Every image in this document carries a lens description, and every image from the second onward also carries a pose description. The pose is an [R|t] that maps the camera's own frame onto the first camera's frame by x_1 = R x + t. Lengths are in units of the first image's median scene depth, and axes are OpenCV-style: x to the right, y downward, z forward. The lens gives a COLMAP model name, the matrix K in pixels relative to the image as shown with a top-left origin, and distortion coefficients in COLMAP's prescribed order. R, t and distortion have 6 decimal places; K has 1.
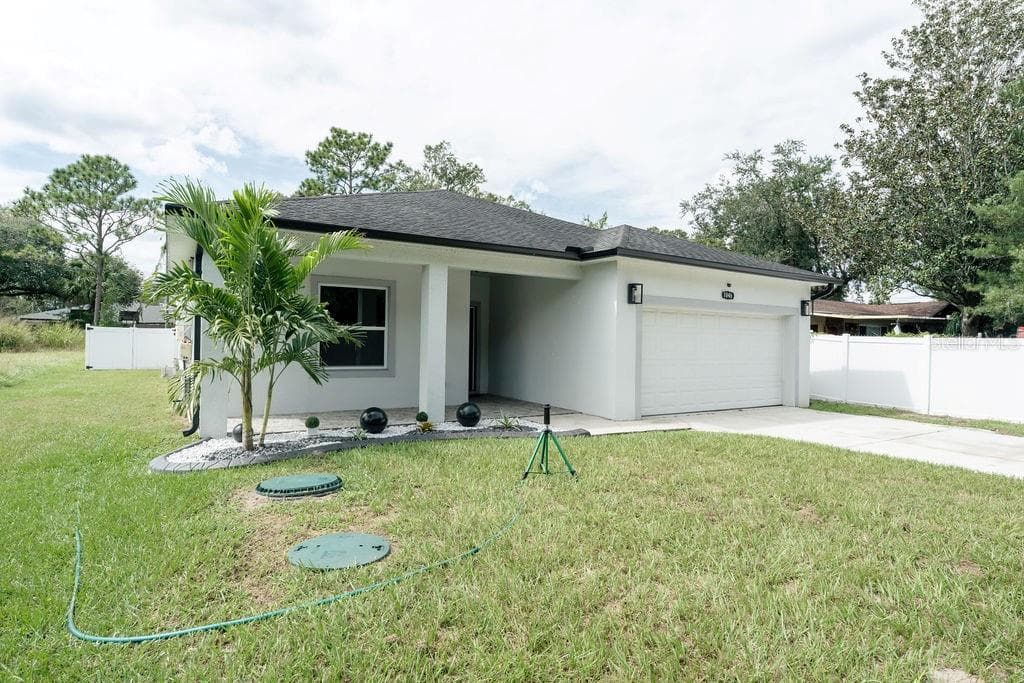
lens RADIAL K [[550.8, 0, 512.8], [0, 550.8, 338.8], [0, 0, 1]] dist [-0.001047, 0.000616]
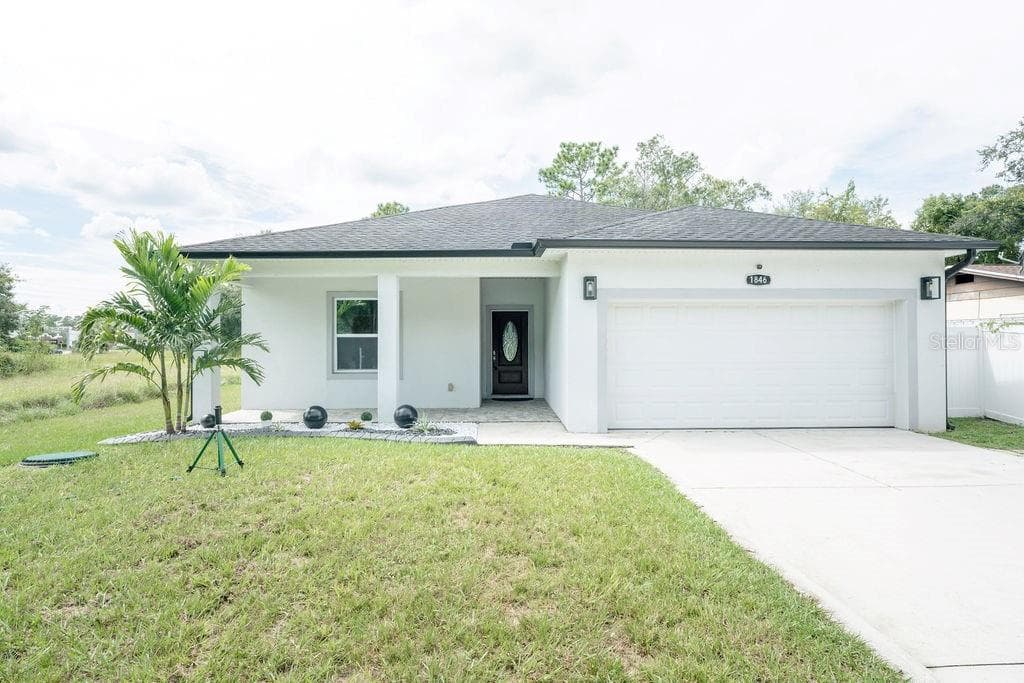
lens RADIAL K [[550.8, 0, 512.8], [0, 550.8, 338.8], [0, 0, 1]] dist [-0.001047, 0.000616]
pose [[0.860554, -0.022256, -0.508873, 0.134776], [0.019850, 0.999751, -0.010156, 0.001263], [0.508972, -0.001362, 0.860782, 0.044174]]
